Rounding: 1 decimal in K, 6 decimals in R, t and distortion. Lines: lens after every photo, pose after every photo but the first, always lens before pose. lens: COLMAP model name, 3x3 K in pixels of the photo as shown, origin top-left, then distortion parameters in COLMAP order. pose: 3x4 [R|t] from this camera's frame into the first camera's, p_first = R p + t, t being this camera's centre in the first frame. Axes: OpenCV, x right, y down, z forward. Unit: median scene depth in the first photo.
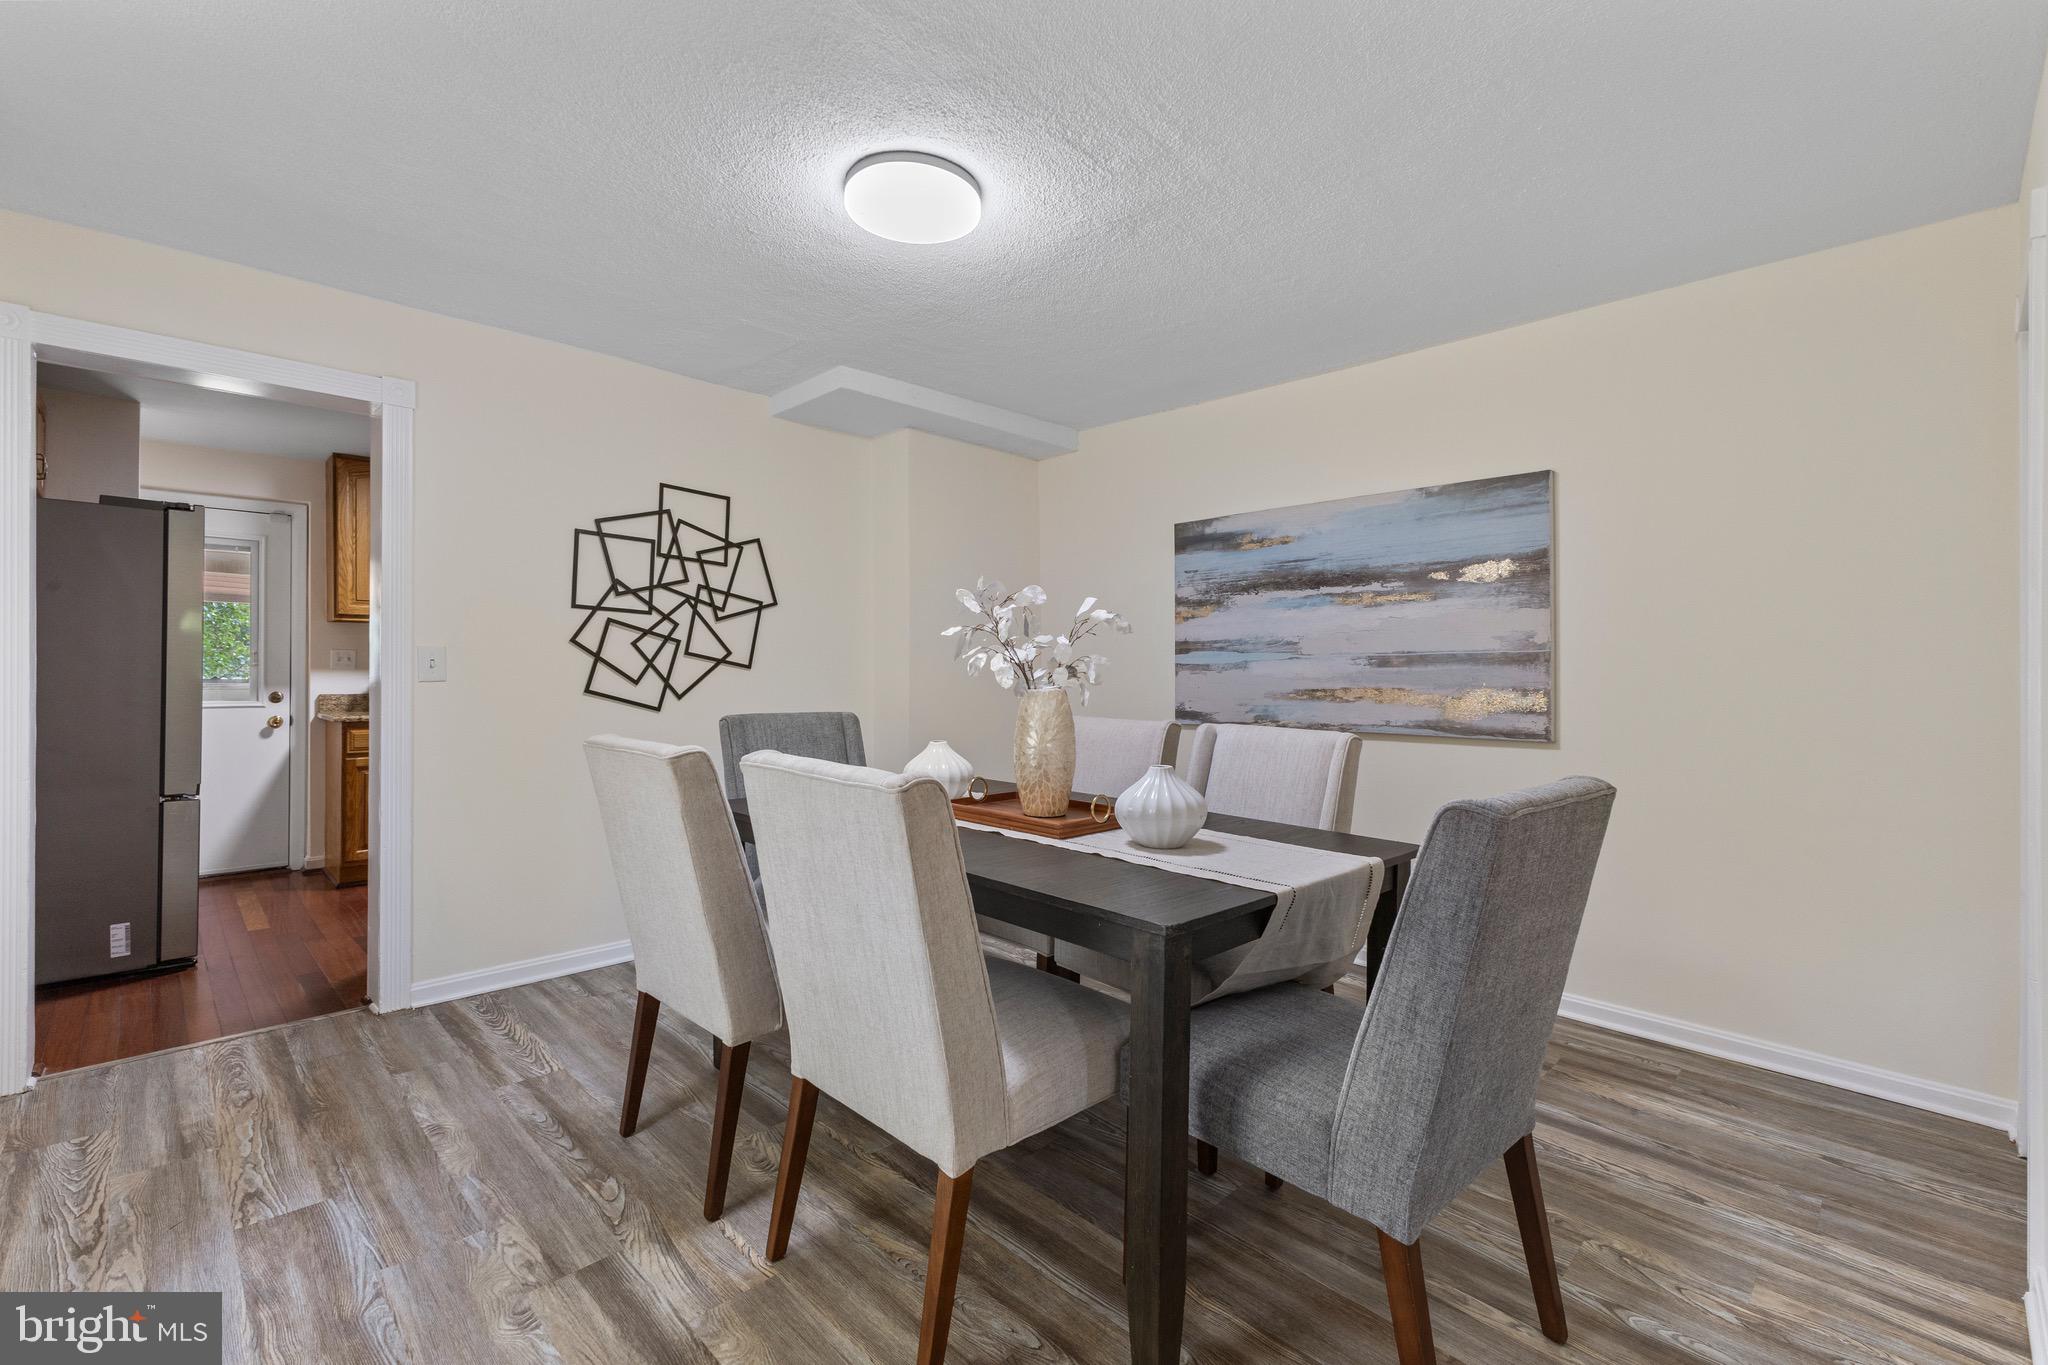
lens RADIAL K [[891.1, 0, 1022.7], [0, 891.1, 670.3], [0, 0, 1]] dist [0.010165, 0.000279]
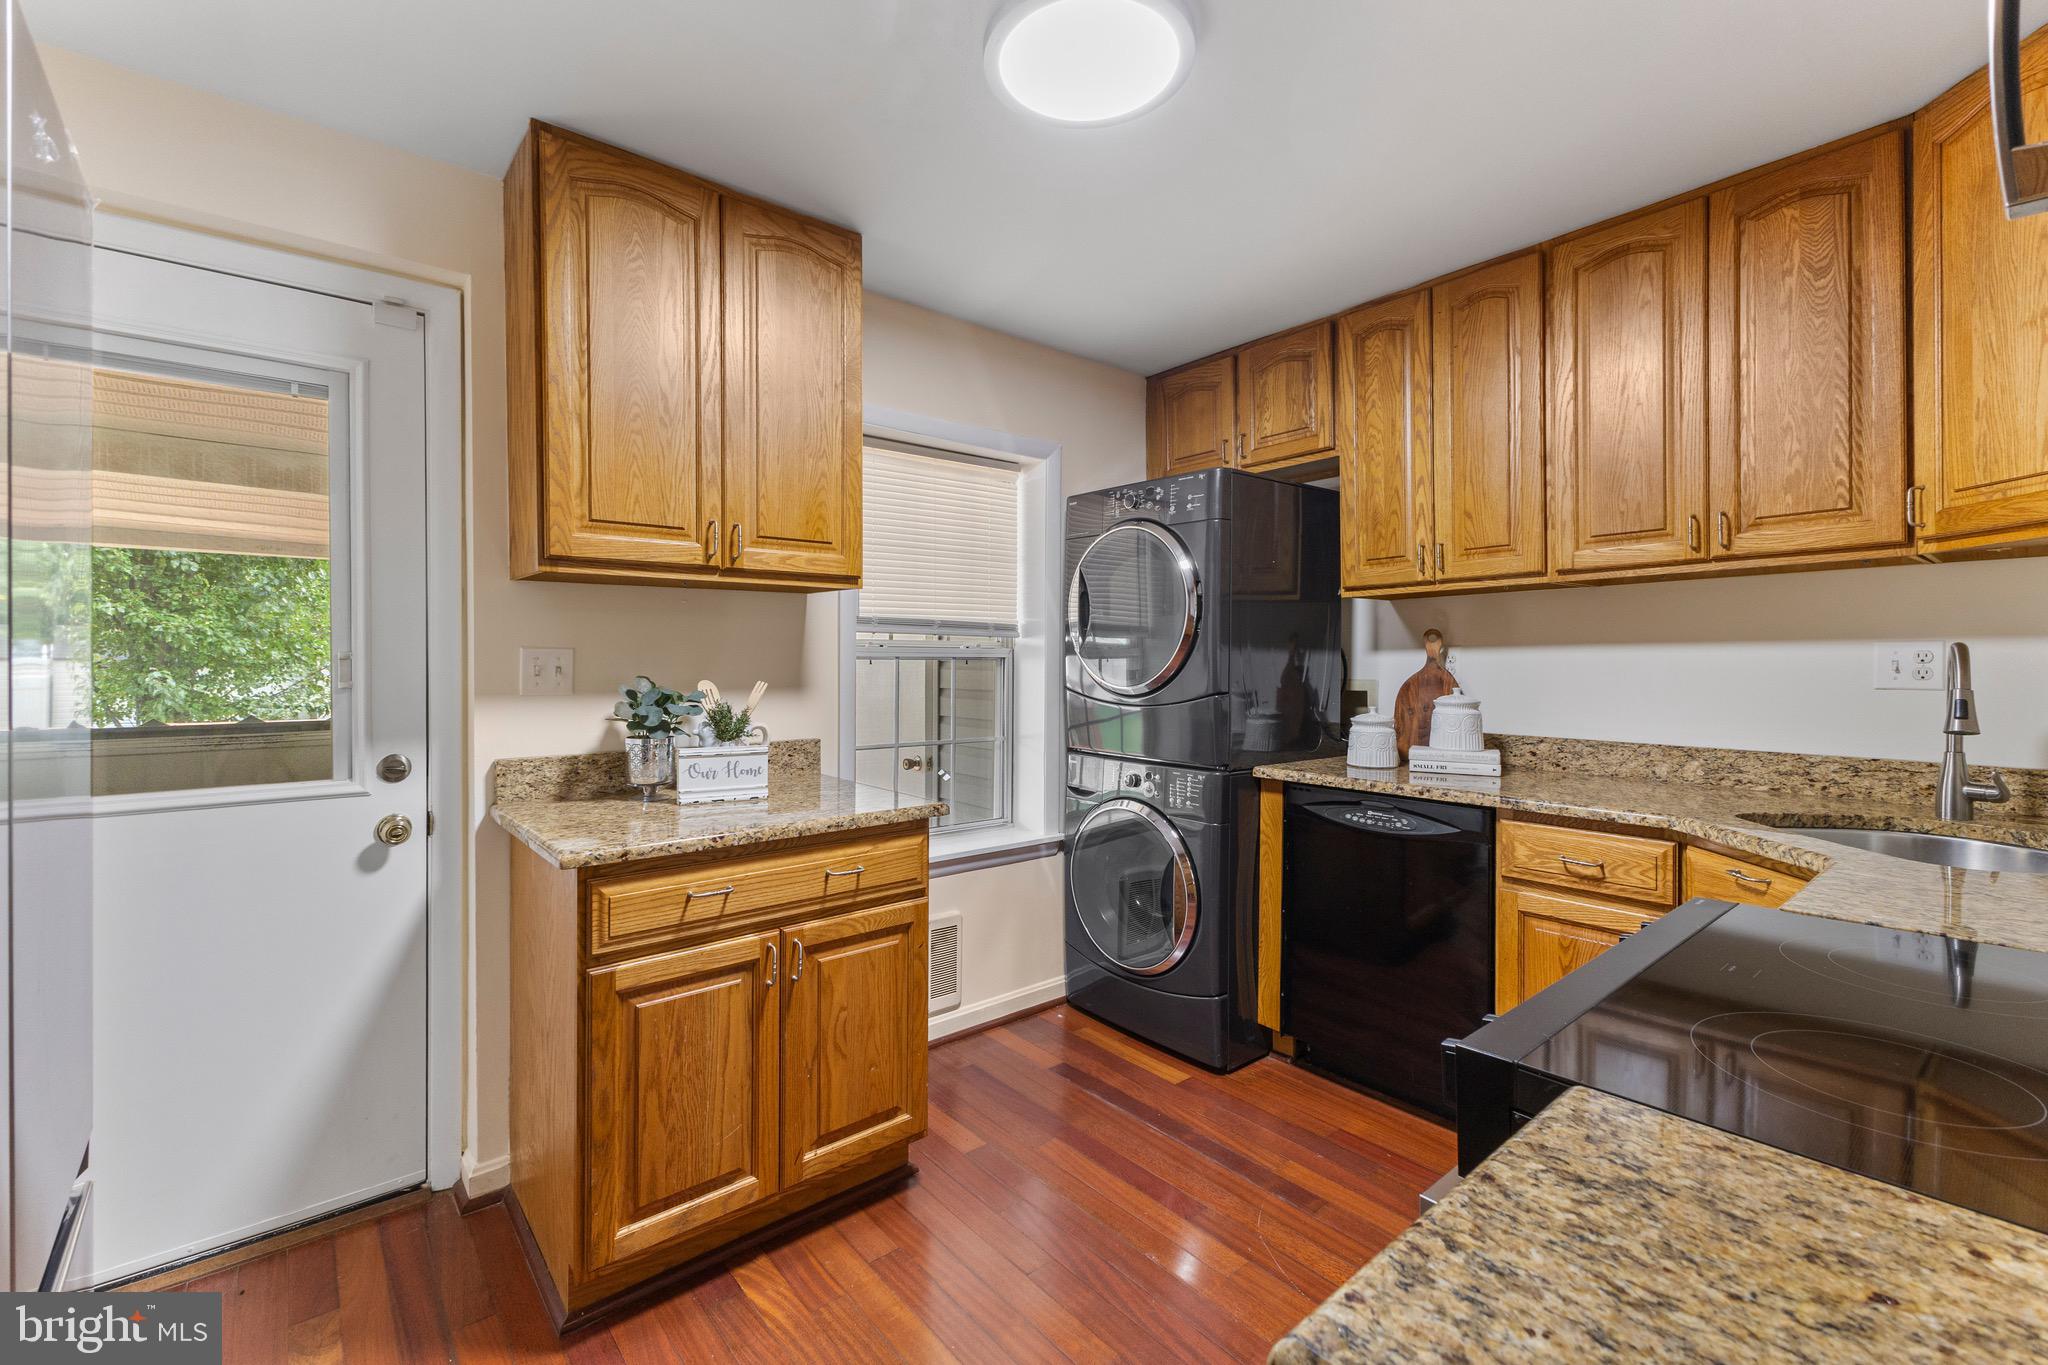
lens RADIAL K [[891.1, 0, 1022.7], [0, 891.1, 670.3], [0, 0, 1]] dist [0.010165, 0.000279]
pose [[0.996902, -0.000084, -0.078657, -0.746734], [0.001080, 0.999920, 0.012616, -0.026632], [0.078650, -0.012662, 0.996822, 0.894562]]
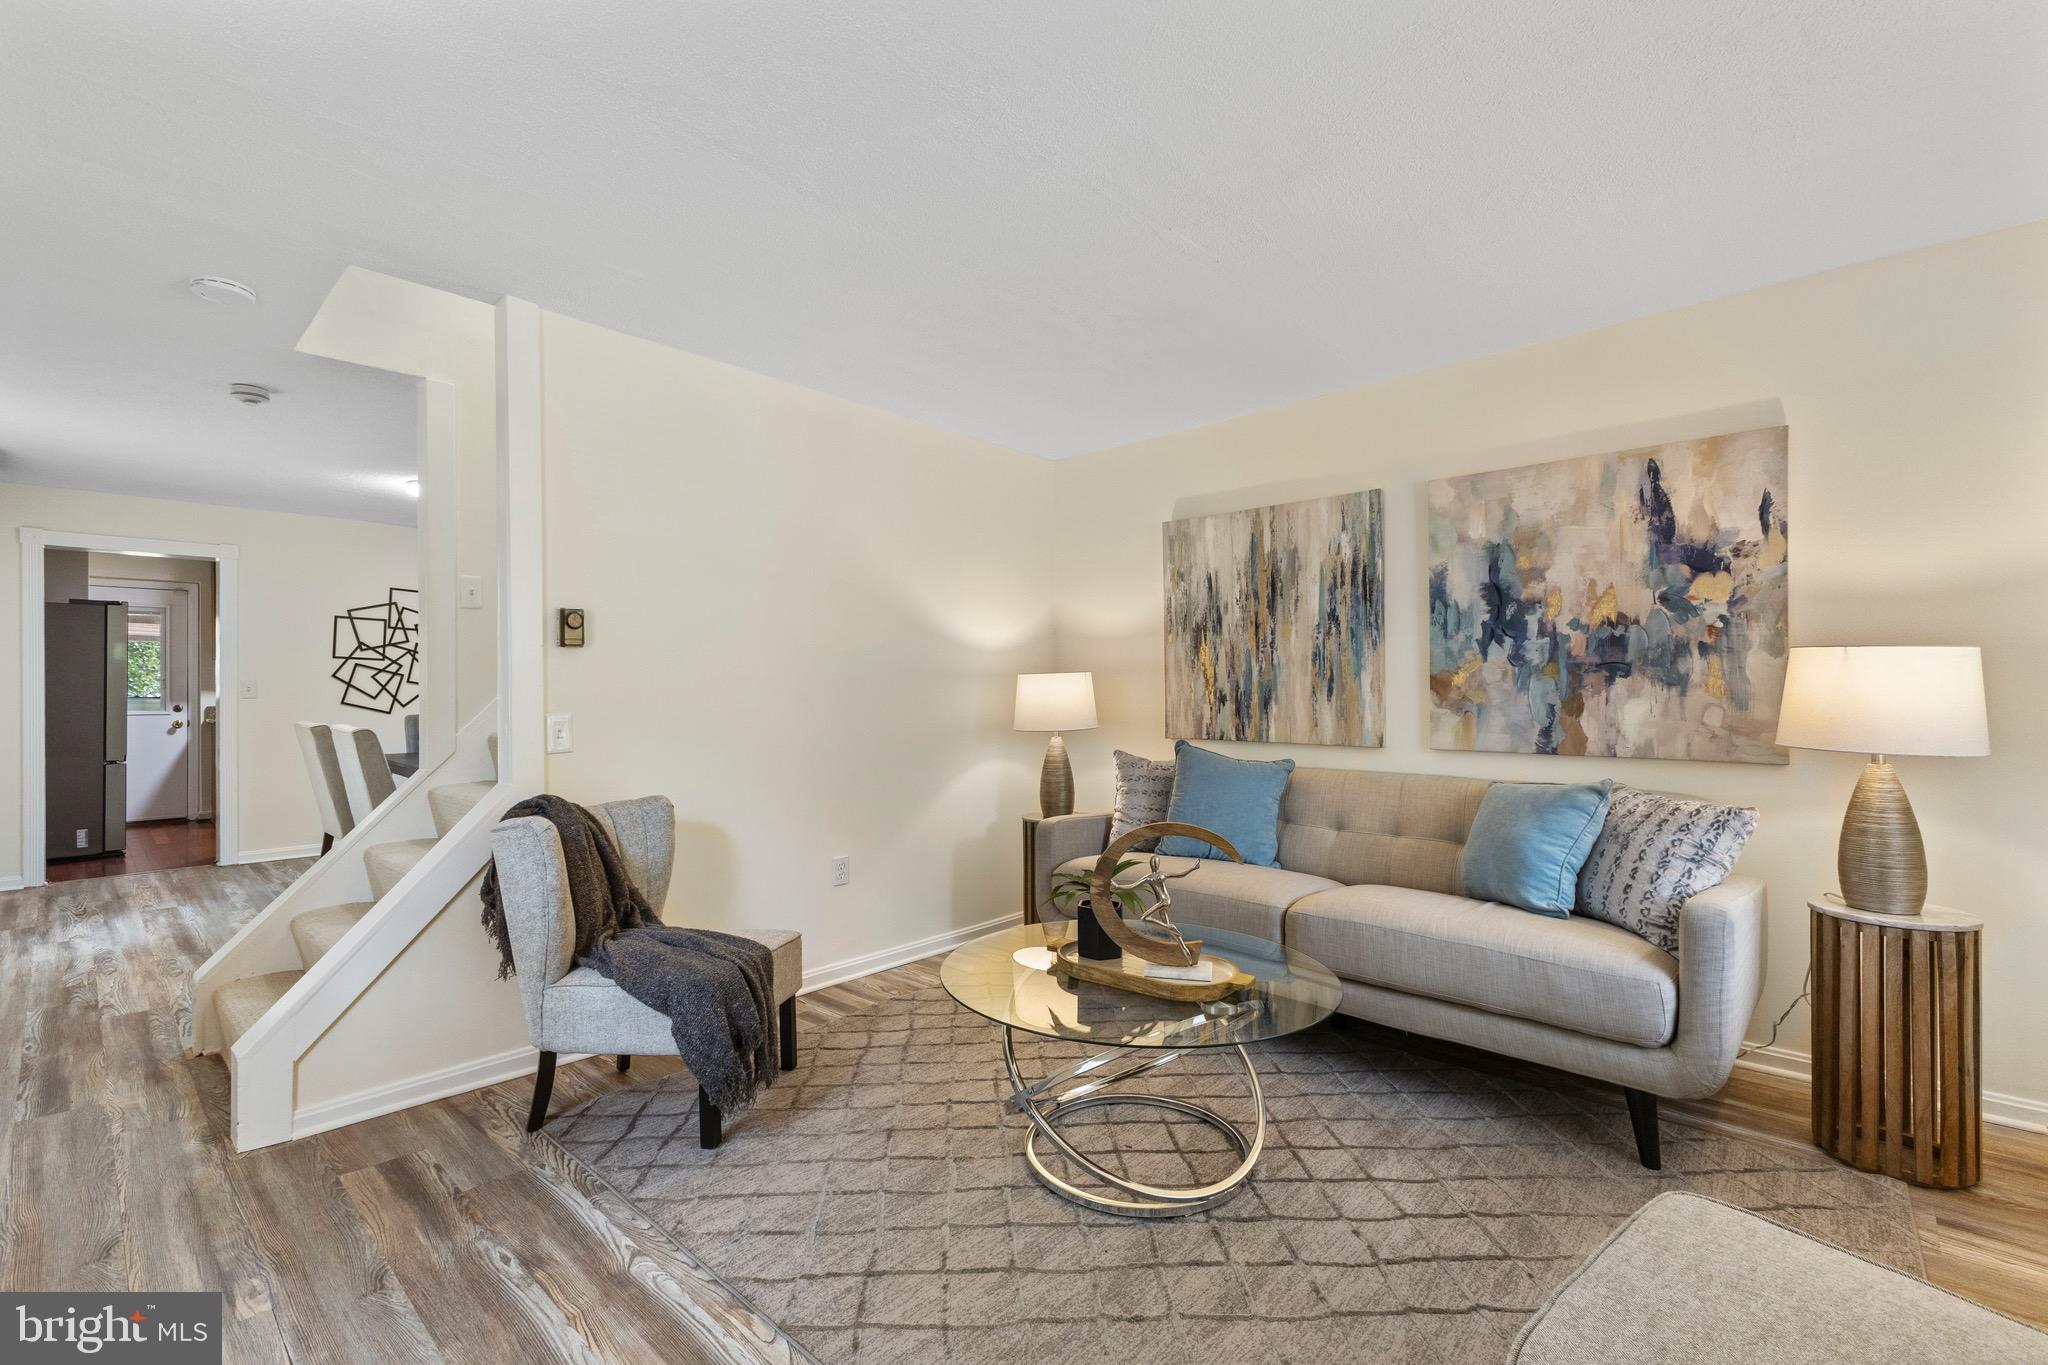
lens RADIAL K [[880.9, 0, 1022.1], [0, 880.9, 686.2], [0, 0, 1]] dist [0.015693, -0.006020]
pose [[0.999032, -0.003558, 0.043854, 0.797313], [0.003412, 0.999988, 0.003413, -0.012032], [-0.043866, -0.003260, 0.999032, -0.855031]]
